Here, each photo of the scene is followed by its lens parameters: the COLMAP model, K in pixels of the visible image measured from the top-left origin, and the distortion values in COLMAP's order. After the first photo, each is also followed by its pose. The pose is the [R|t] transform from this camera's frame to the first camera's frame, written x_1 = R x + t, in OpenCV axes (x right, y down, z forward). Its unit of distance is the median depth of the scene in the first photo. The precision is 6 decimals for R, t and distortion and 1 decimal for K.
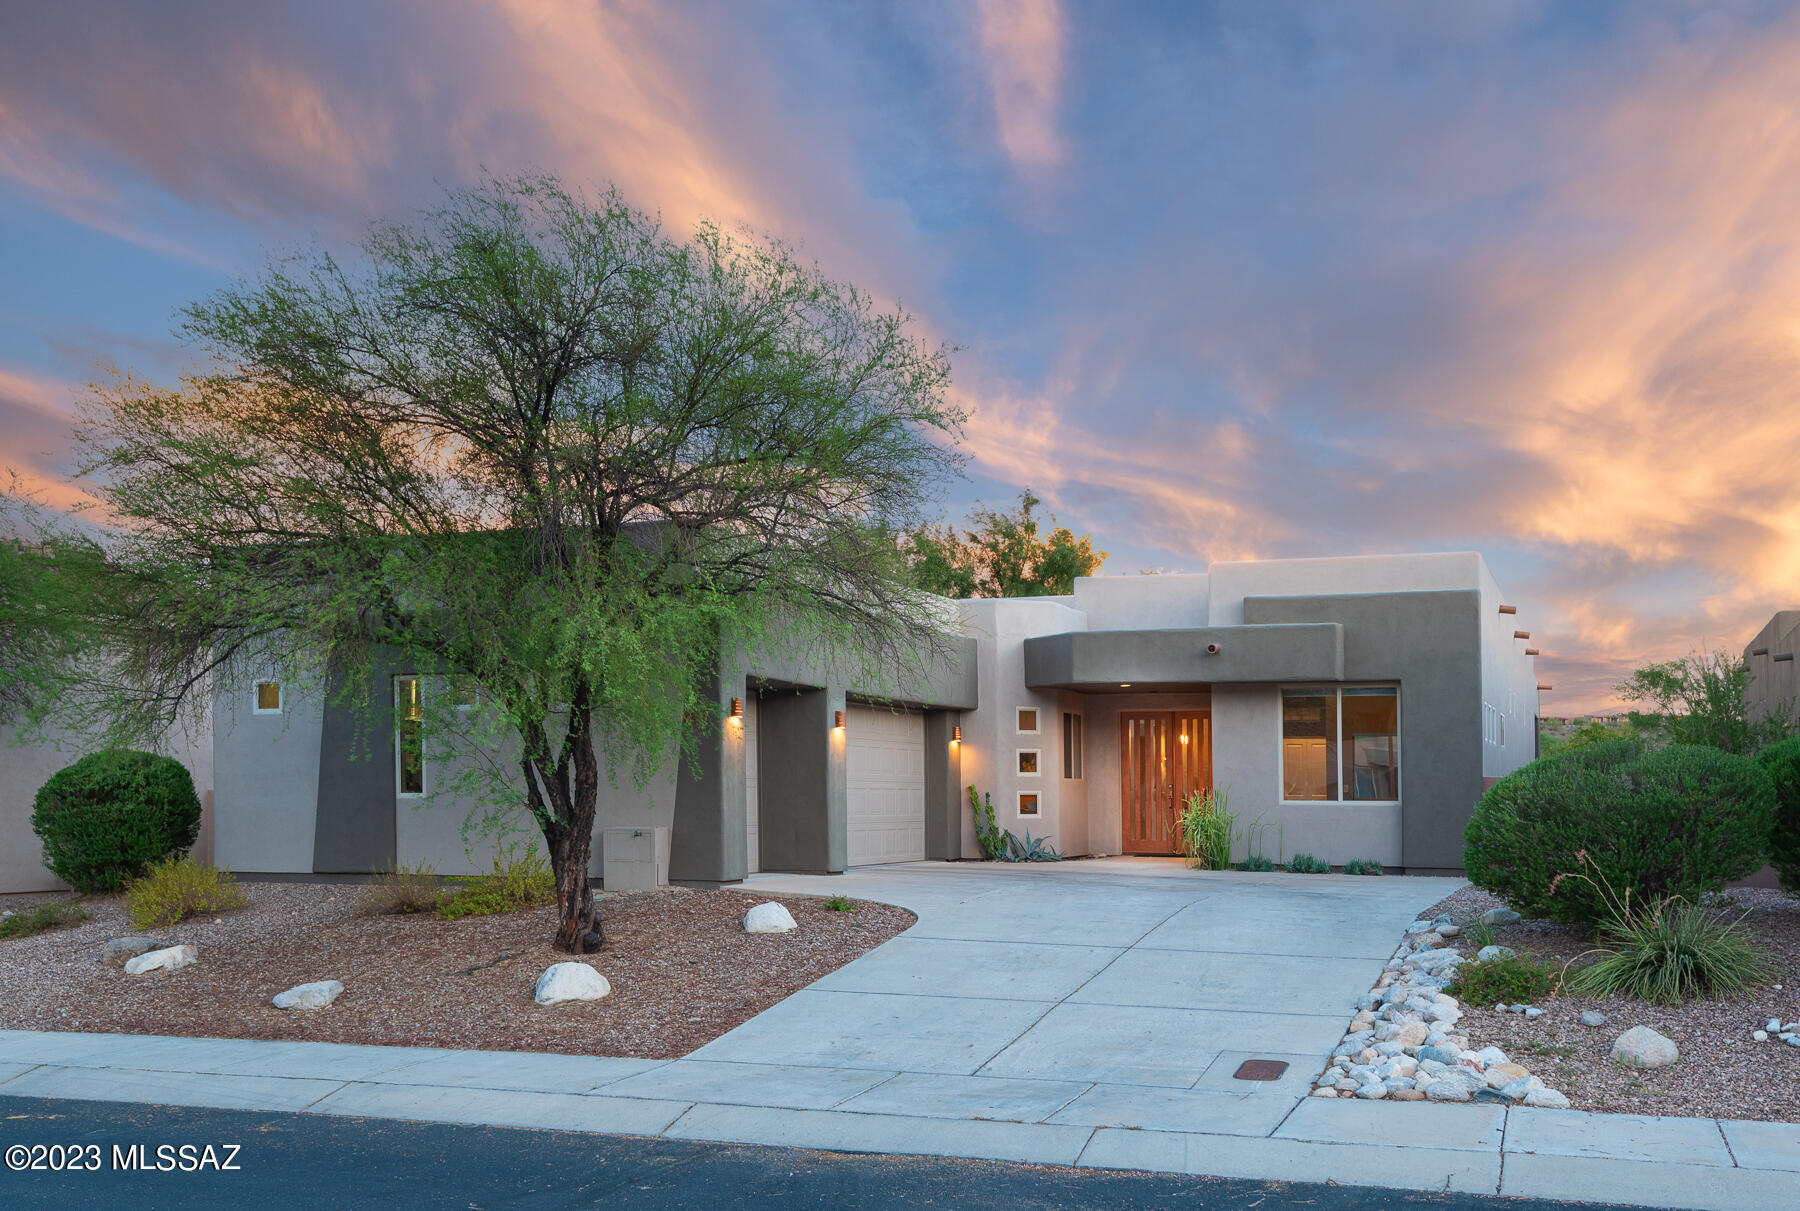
lens RADIAL K [[1831.2, 0, 900.0], [0, 1831.2, 605.5], [0, 0, 1]] dist [0.001379, 0.001569]
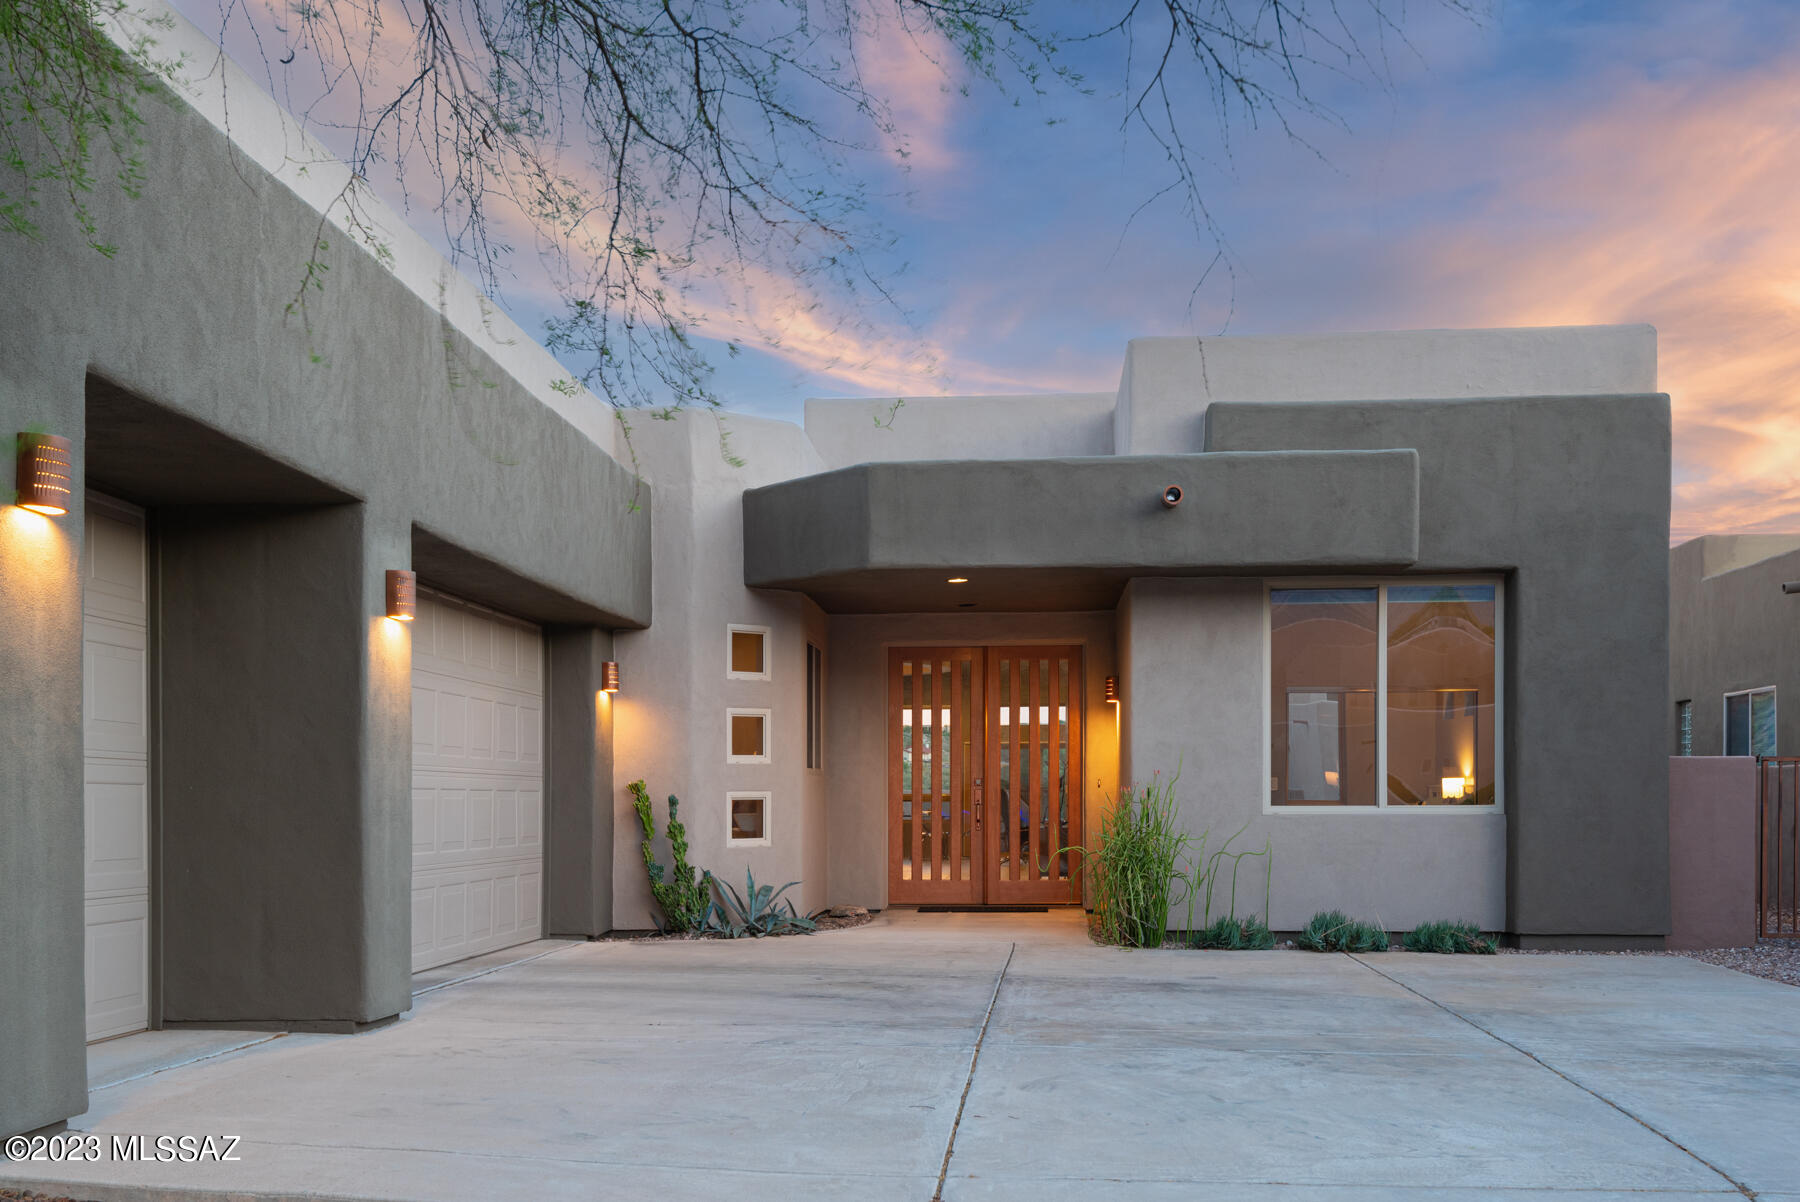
lens RADIAL K [[1812.1, 0, 900.3], [0, 1812.1, 662.0], [0, 0, 1]] dist [0.005521, 0.000567]
pose [[0.958063, 0.012435, 0.286287, -0.033069], [-0.020067, 0.999517, 0.023741, 0.053640], [-0.285853, -0.028490, 0.957850, 0.519848]]
